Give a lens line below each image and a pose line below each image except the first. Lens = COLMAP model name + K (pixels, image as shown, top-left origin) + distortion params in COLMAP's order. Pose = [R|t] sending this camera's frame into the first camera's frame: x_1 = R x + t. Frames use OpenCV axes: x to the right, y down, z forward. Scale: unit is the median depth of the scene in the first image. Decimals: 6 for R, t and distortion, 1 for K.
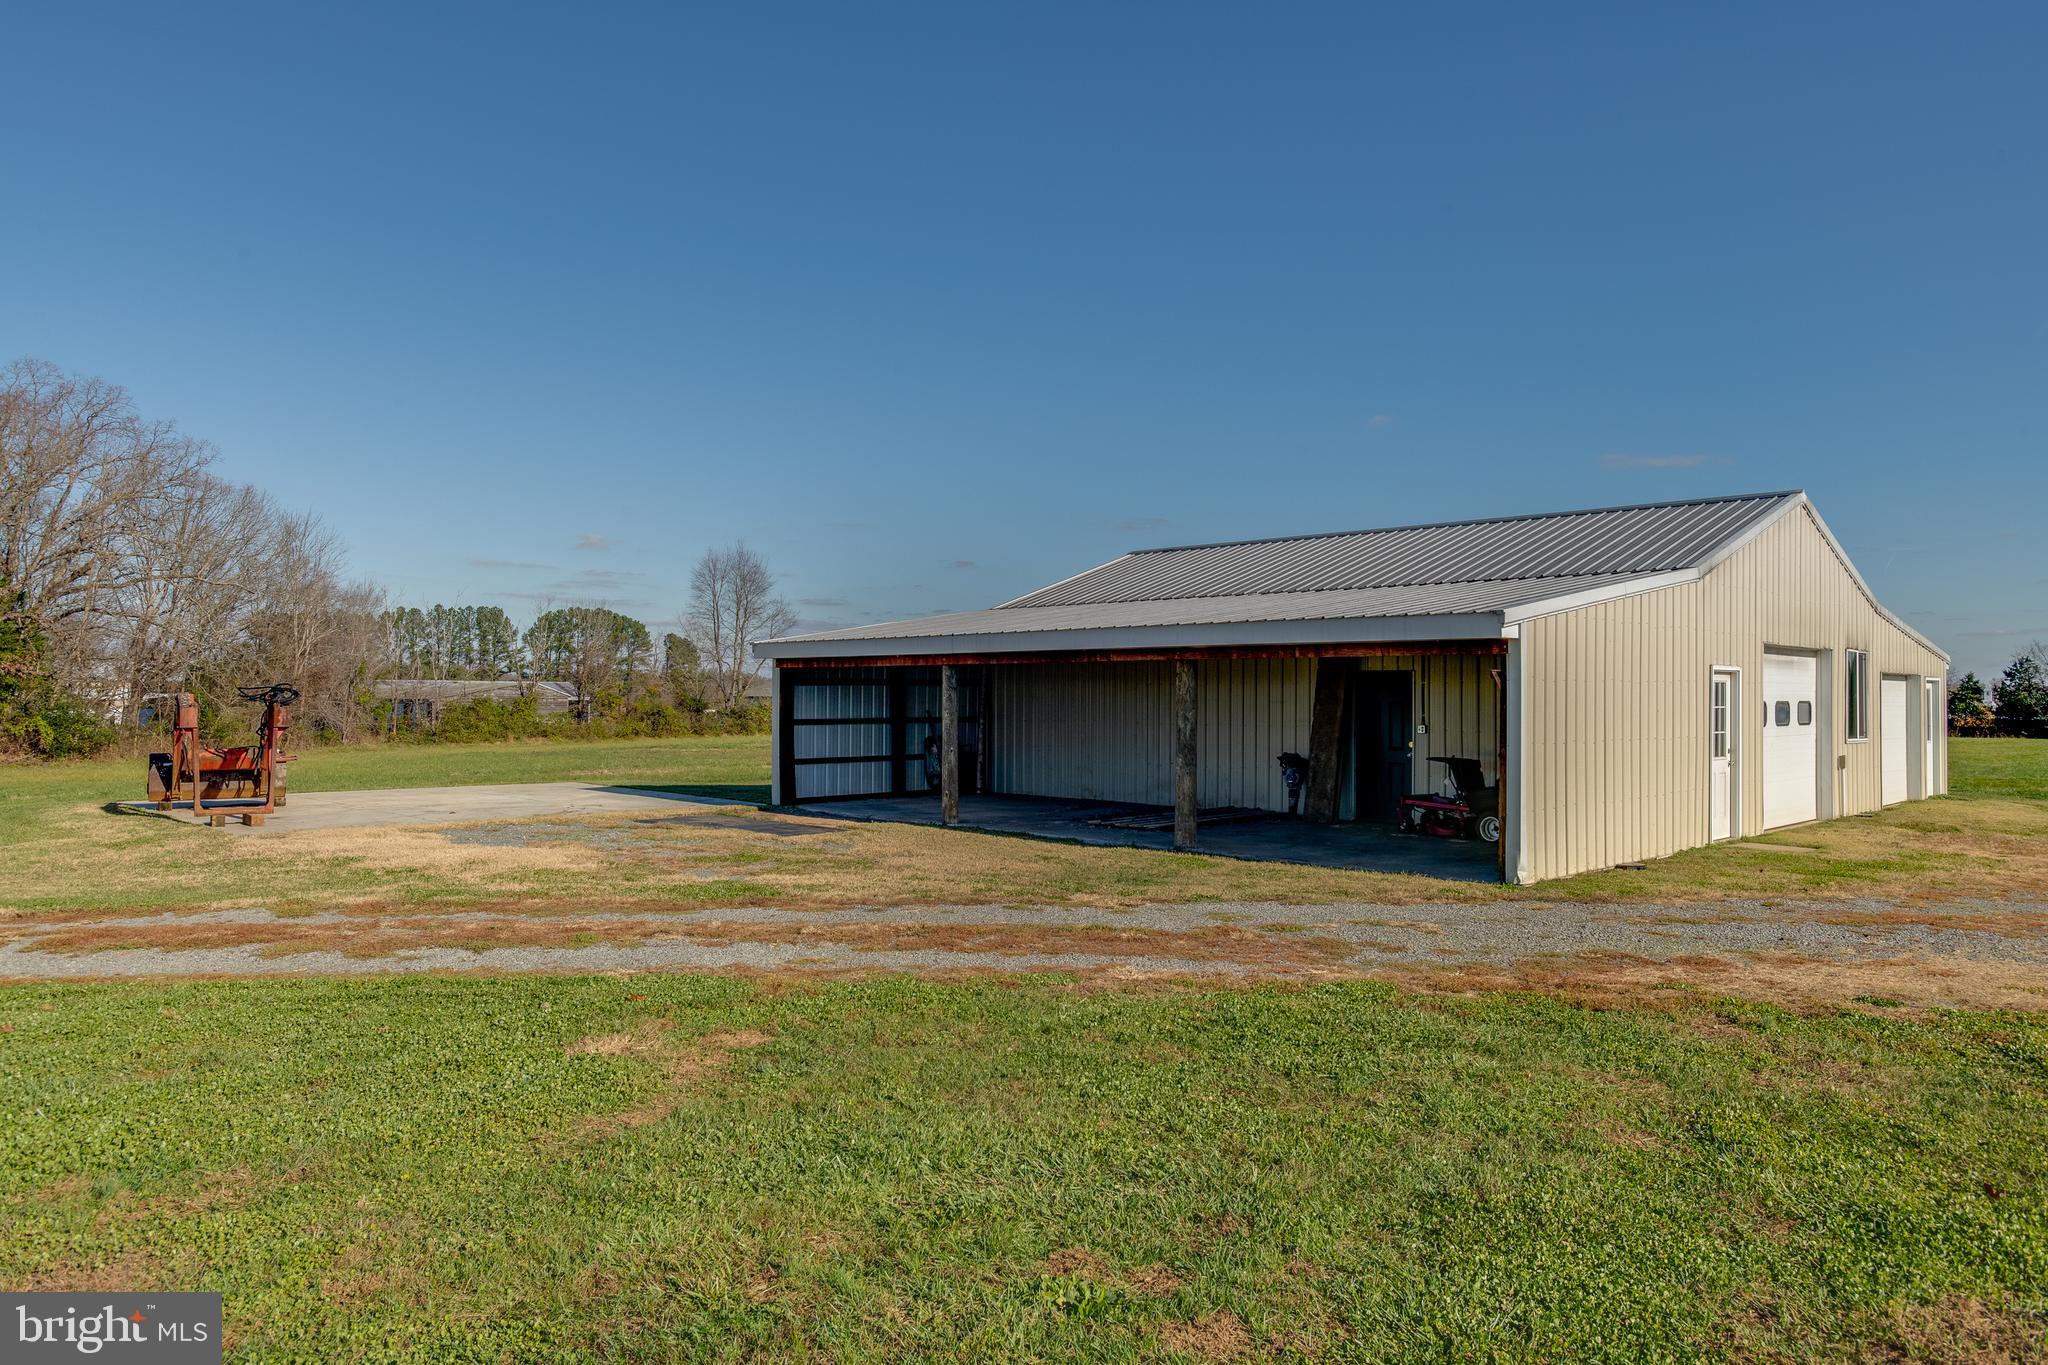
lens RADIAL K [[1327.5, 0, 1114.8], [0, 1327.5, 687.8], [0, 0, 1]] dist [-0.001283, 0.000082]
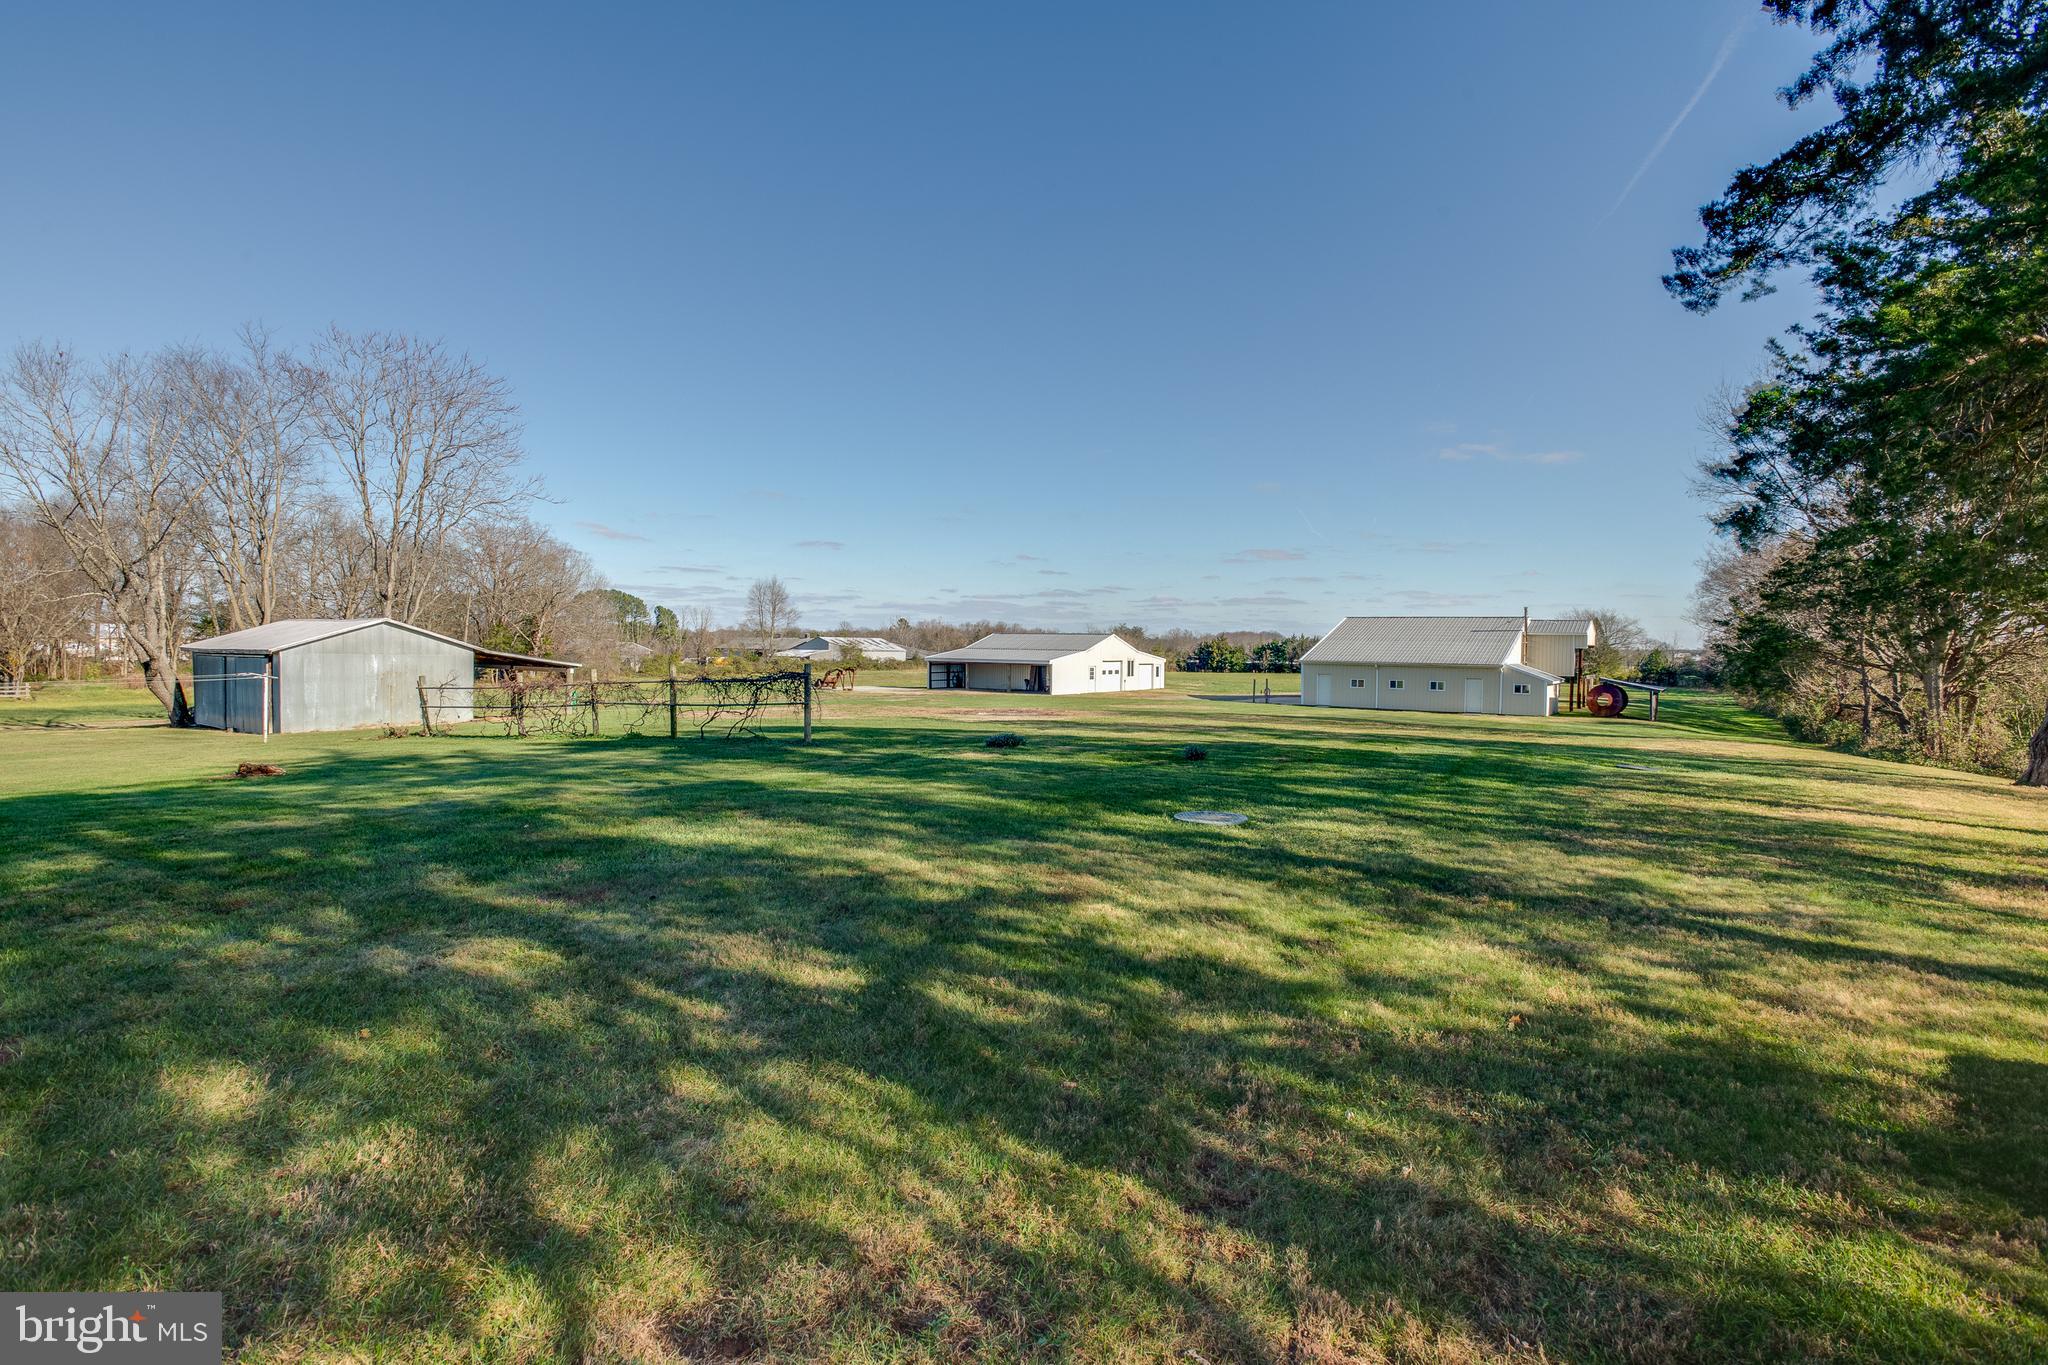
lens RADIAL K [[993.4, 0, 1019.2], [0, 993.4, 667.9], [0, 0, 1]] dist [-0.001531, -0.000300]
pose [[0.995093, -0.003009, 0.098896, -0.277711], [-0.000648, 0.999318, 0.036928, -0.136717], [-0.098940, -0.036811, 0.994412, -2.864682]]
